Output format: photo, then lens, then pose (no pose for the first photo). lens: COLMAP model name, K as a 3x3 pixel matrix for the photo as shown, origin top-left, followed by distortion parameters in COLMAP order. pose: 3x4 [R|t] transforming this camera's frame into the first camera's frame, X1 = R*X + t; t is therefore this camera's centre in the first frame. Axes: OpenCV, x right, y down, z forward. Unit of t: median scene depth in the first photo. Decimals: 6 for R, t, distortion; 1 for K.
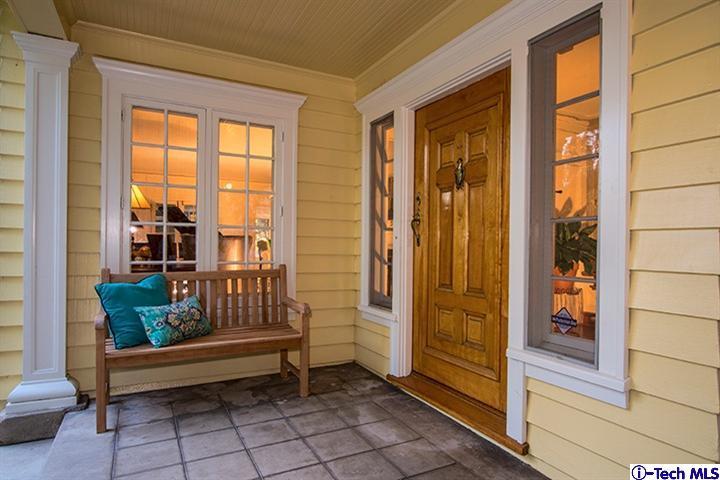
lens RADIAL K [[434.5, 0, 336.2], [0, 434.5, 255.5], [0, 0, 1]] dist [-0.008244, -0.002346]
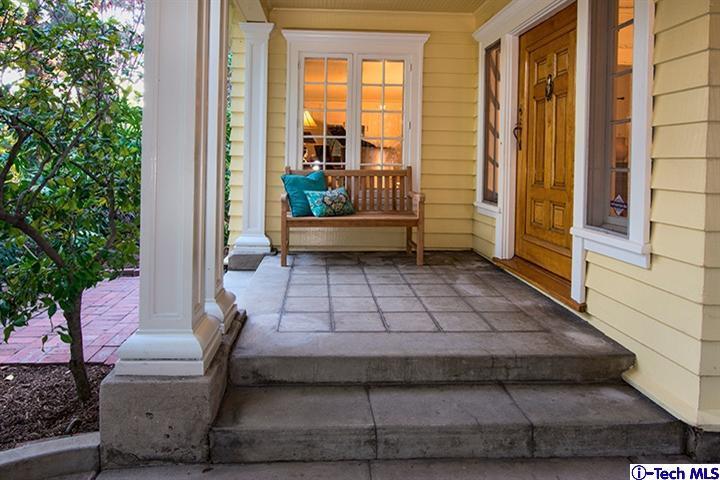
lens RADIAL K [[909.9, 0, 360.5], [0, 909.9, 239.8], [0, 0, 1]] dist [0.014648, 0.000000]
pose [[0.907209, 0.009183, -0.420580, 0.939575], [-0.010657, 0.999943, -0.001155, 0.257796], [0.420545, 0.005530, 0.907255, -1.608951]]
